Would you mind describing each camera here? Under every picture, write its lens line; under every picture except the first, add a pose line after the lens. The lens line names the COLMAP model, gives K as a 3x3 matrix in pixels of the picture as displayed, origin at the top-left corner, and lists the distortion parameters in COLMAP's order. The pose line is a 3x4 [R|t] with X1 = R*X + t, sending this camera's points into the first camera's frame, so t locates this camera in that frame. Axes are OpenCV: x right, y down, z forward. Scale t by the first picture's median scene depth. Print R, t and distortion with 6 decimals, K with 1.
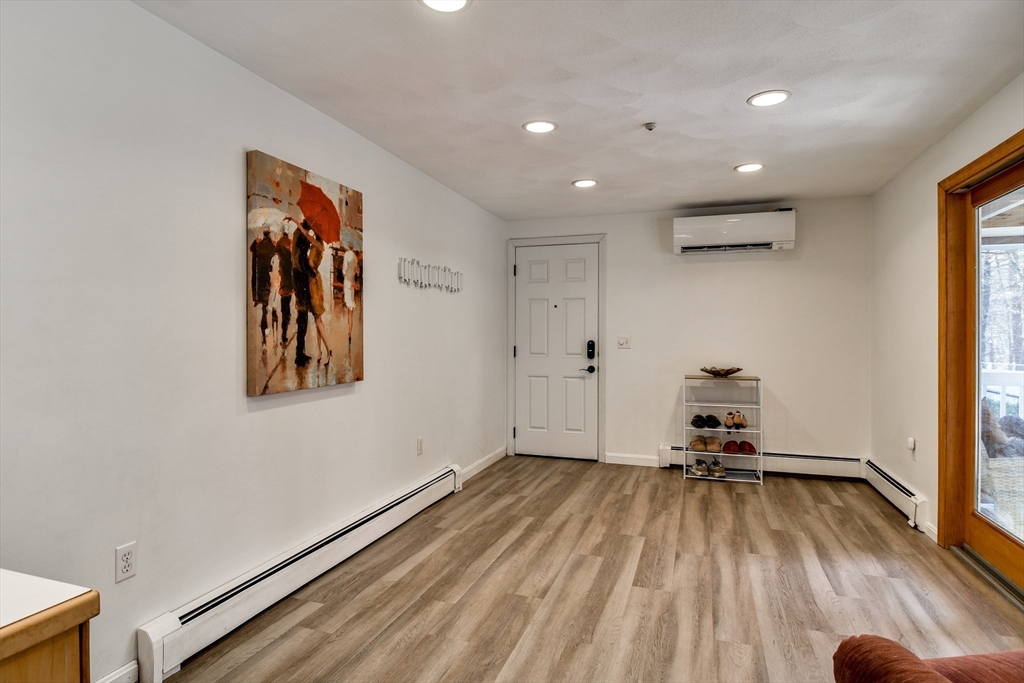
lens RADIAL K [[552.3, 0, 521.0], [0, 552.3, 334.3], [0, 0, 1]] dist [0.008468, -0.007942]
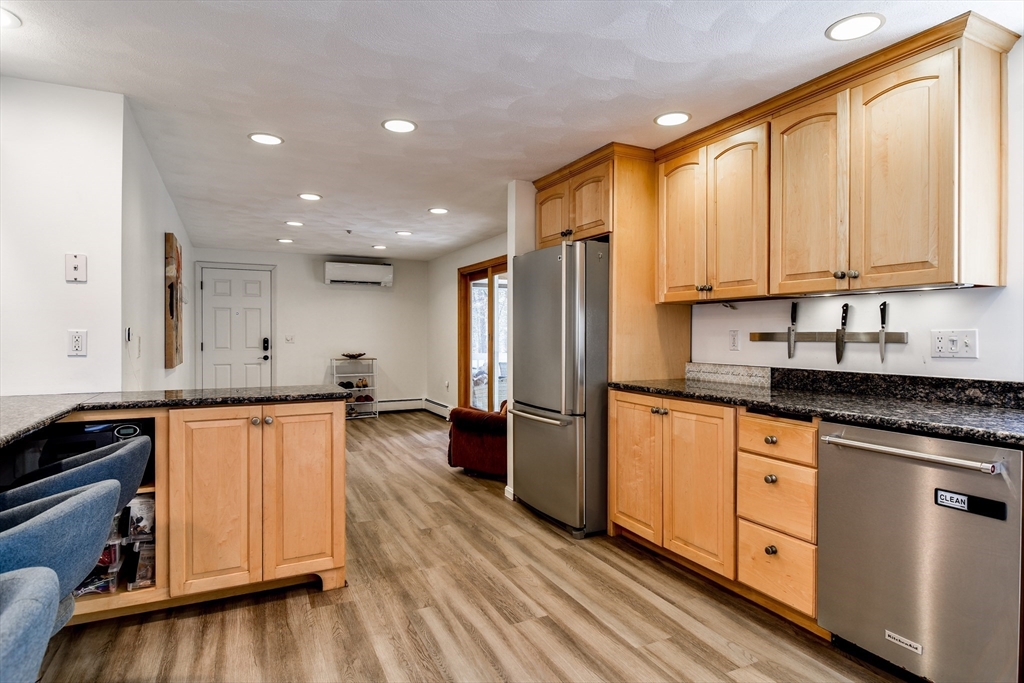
lens RADIAL K [[552.3, 0, 504.7], [0, 552.3, 339.4], [0, 0, 1]] dist [0.008468, -0.007942]
pose [[0.716620, -0.008159, 0.697416, -0.564537], [-0.000781, 0.999922, 0.012500, -0.004478], [-0.697464, -0.009502, 0.716557, -0.623408]]
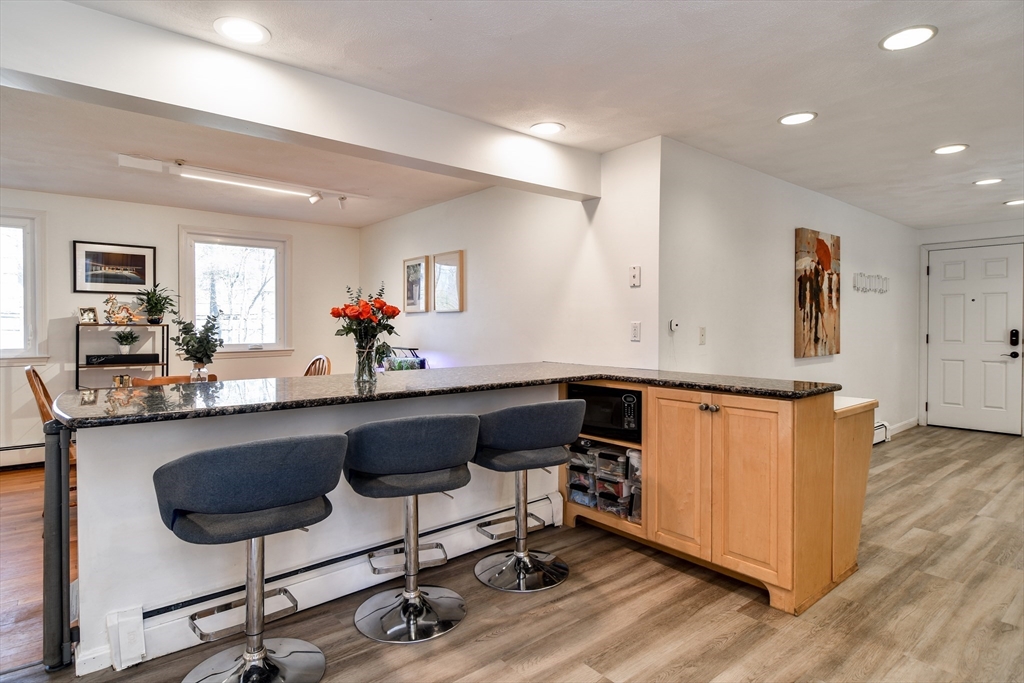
lens RADIAL K [[552.3, 0, 512.9], [0, 552.3, 331.9], [0, 0, 1]] dist [0.008468, -0.007942]
pose [[0.846191, 0.001708, -0.532878, -0.179122], [0.005164, 0.999922, 0.011406, -0.002303], [0.532855, -0.012404, 0.846115, -0.657271]]
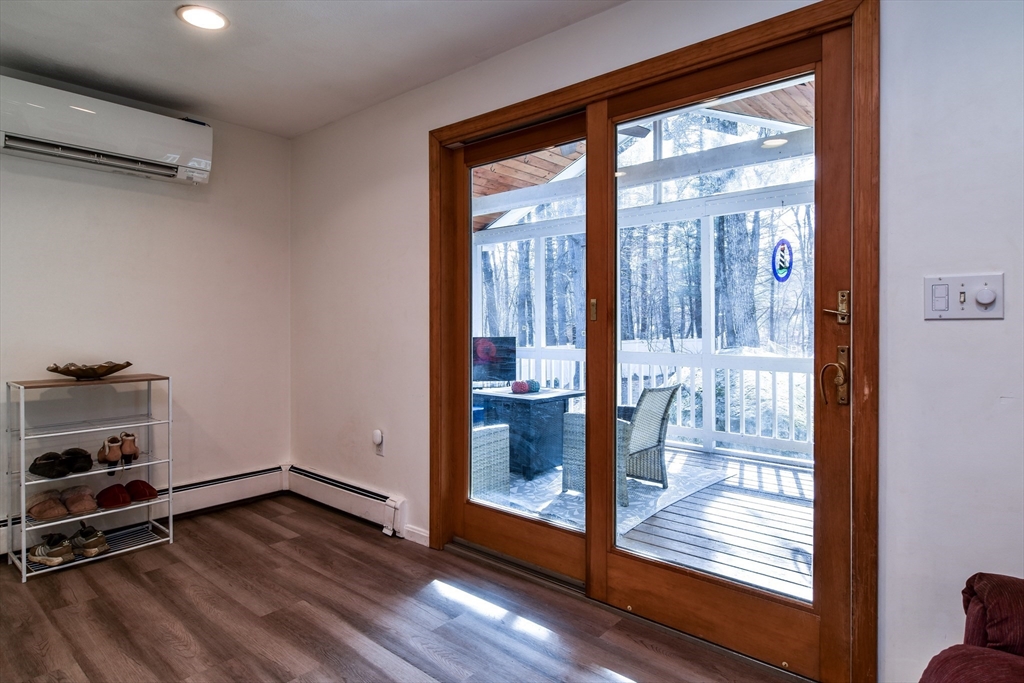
lens RADIAL K [[552.3, 0, 473.4], [0, 552.3, 340.0], [0, 0, 1]] dist [0.008468, -0.007942]
pose [[0.392941, -0.014602, 0.919448, -0.012842], [-0.002727, 0.999851, 0.017044, 0.028912], [-0.919560, -0.009204, 0.392843, 0.468021]]
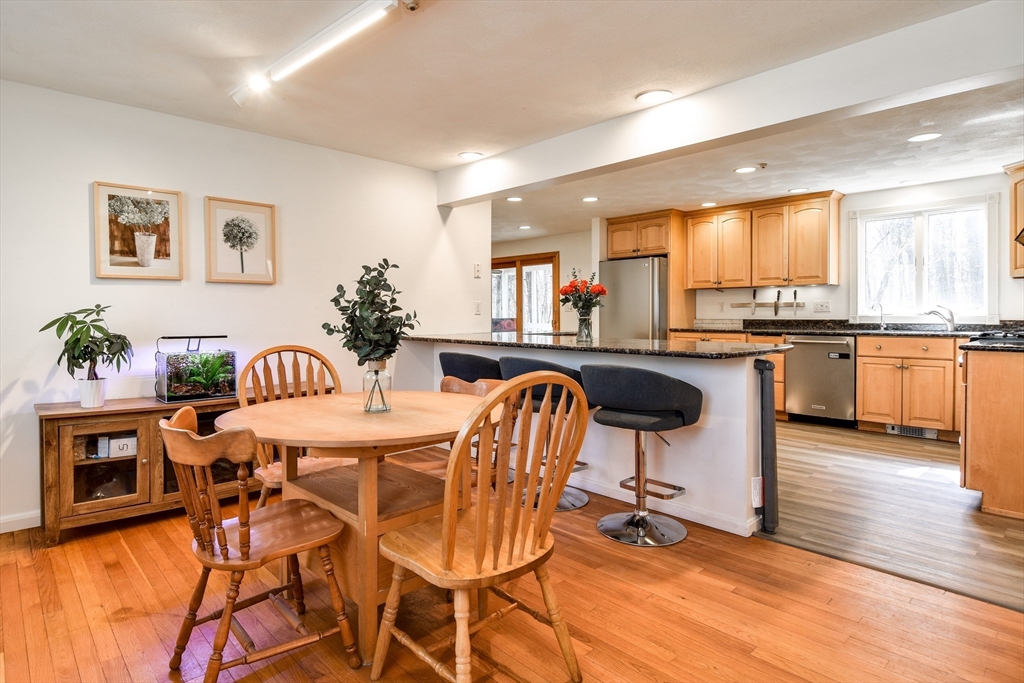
lens RADIAL K [[552.3, 0, 508.2], [0, 552.3, 320.7], [0, 0, 1]] dist [0.008468, -0.007942]
pose [[0.475063, -0.018670, 0.879754, -1.543512], [0.003300, 0.999806, 0.019436, 0.013129], [-0.879946, -0.006330, 0.475032, -0.502355]]
